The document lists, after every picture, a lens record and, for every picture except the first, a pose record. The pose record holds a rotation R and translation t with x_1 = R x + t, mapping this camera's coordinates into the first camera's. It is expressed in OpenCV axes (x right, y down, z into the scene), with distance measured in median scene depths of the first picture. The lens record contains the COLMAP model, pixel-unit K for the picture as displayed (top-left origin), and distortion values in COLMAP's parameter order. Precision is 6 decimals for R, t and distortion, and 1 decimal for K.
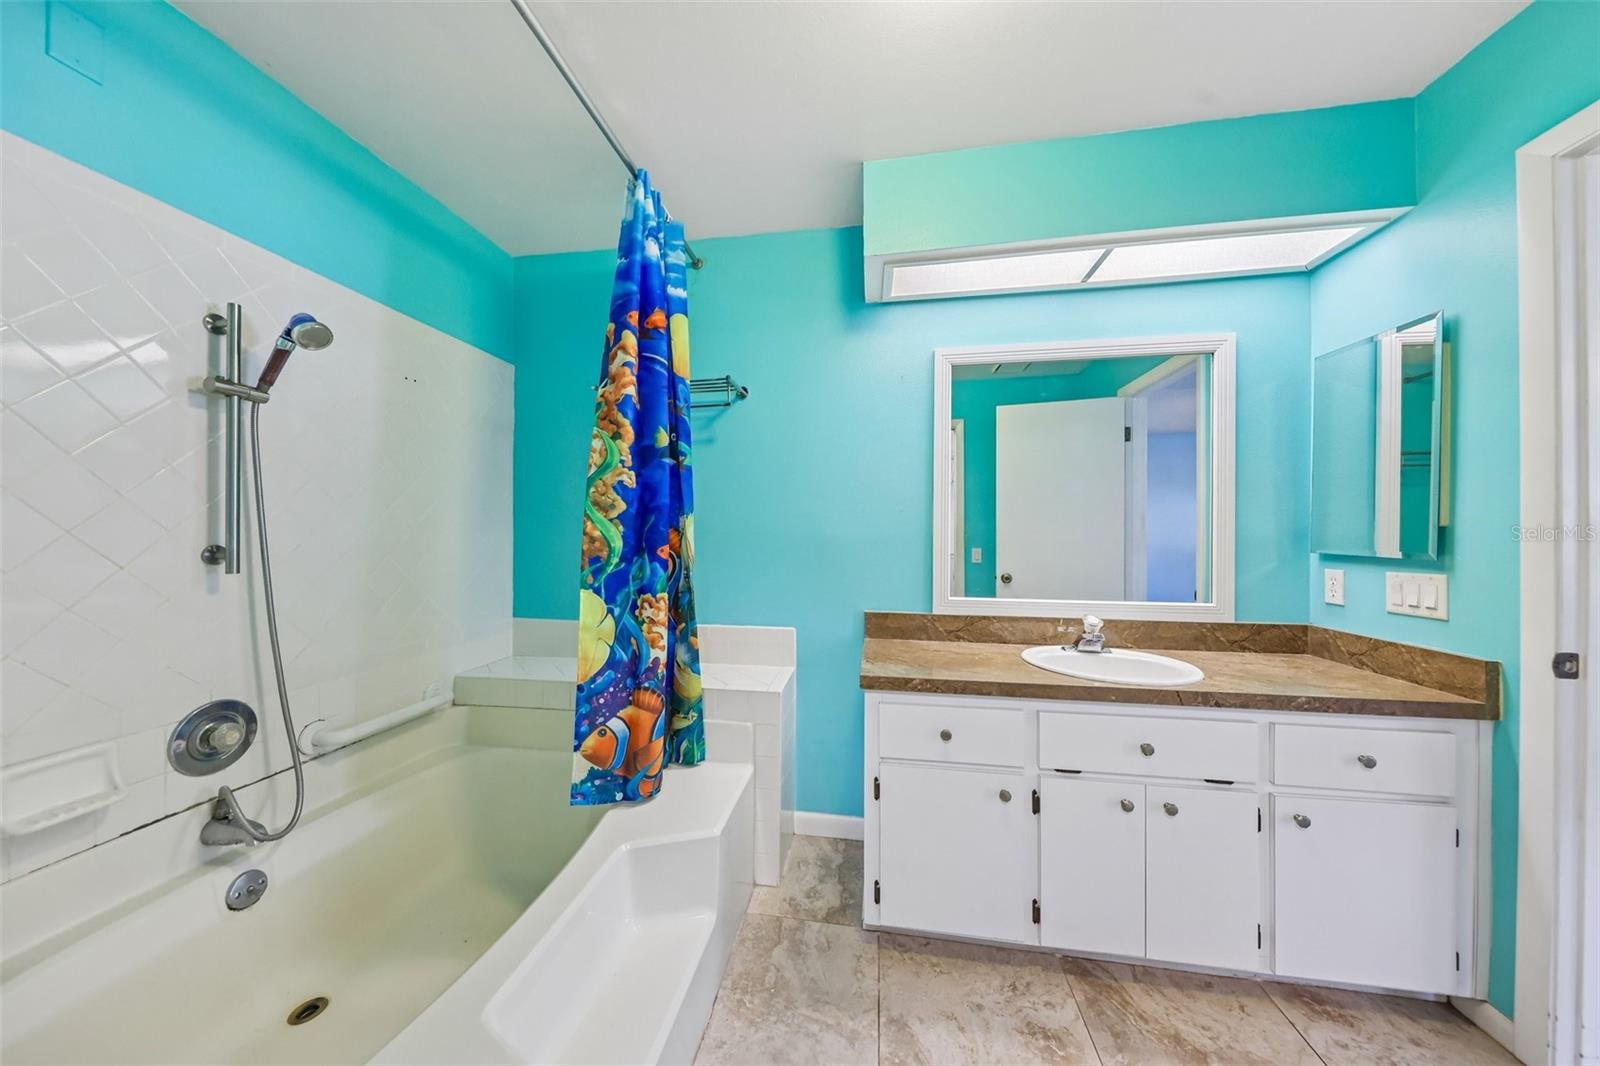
lens RADIAL K [[513.5, 0, 796.3], [0, 513.5, 531.3], [0, 0, 1]] dist [-0.002688, -0.000111]
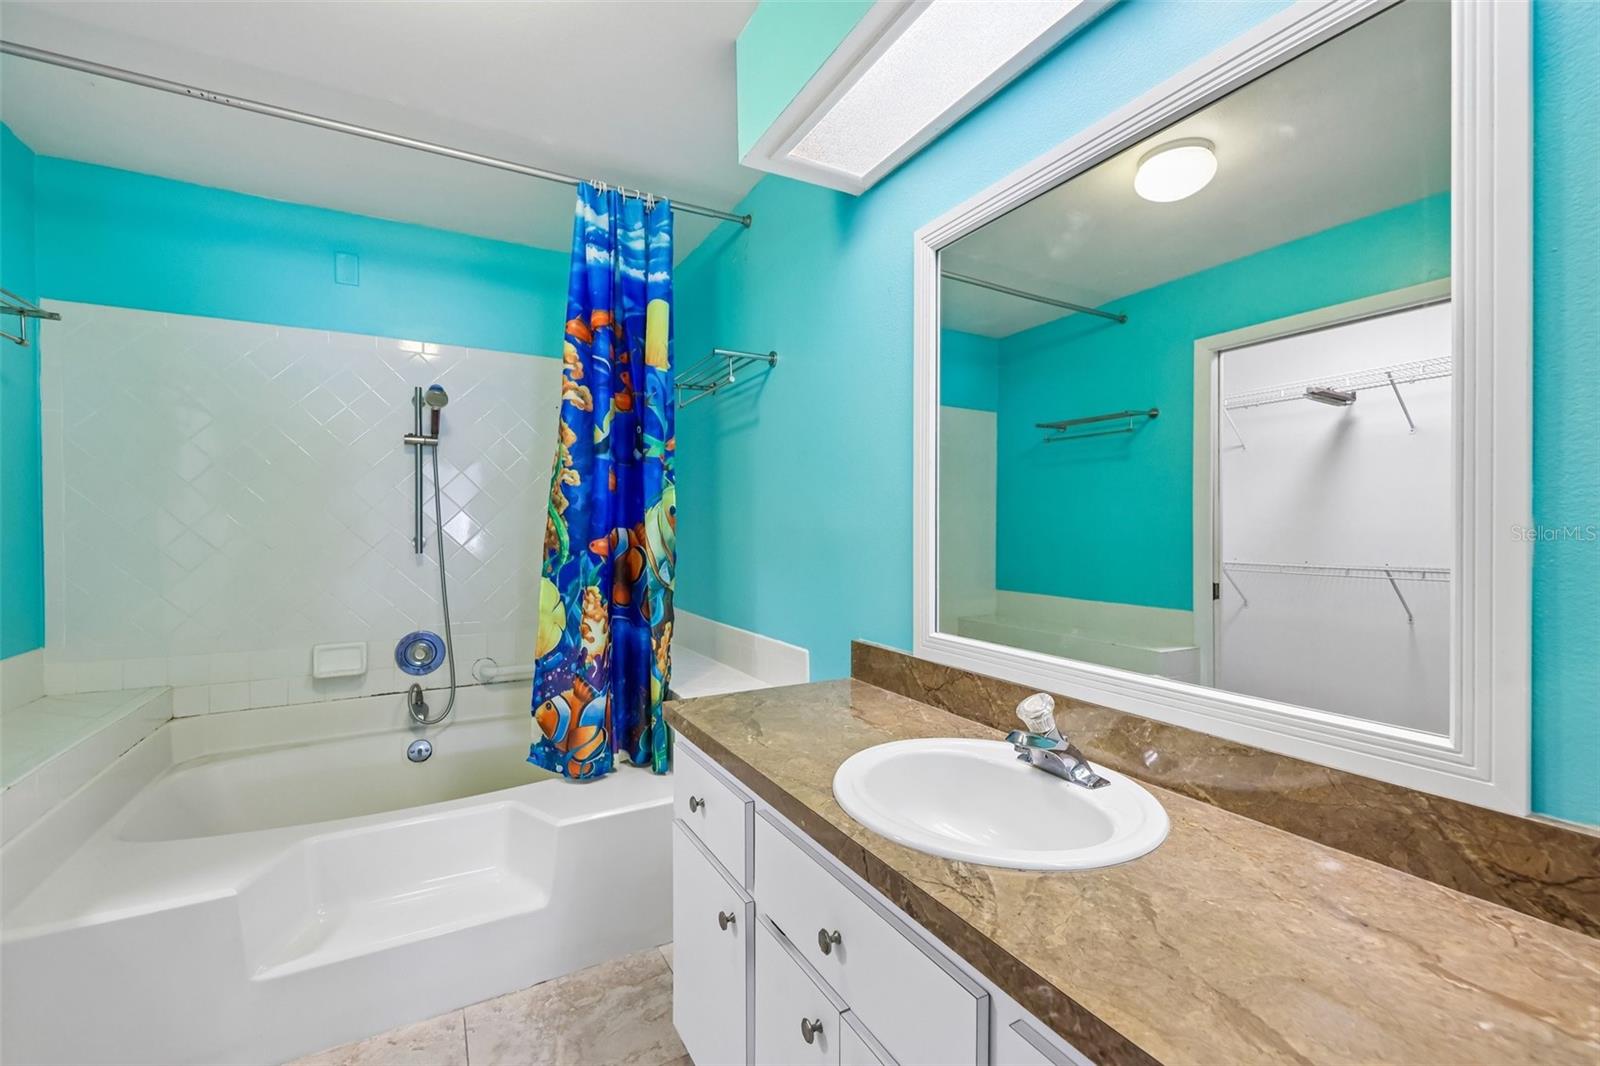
lens RADIAL K [[672.5, 0, 808.2], [0, 672.5, 530.4], [0, 0, 1]] dist [0.008375, -0.003124]
pose [[0.626474, -0.001259, -0.779441, 1.100072], [0.001864, 0.999998, -0.000117, 0.009867], [0.779440, -0.001380, 0.626476, 0.510833]]
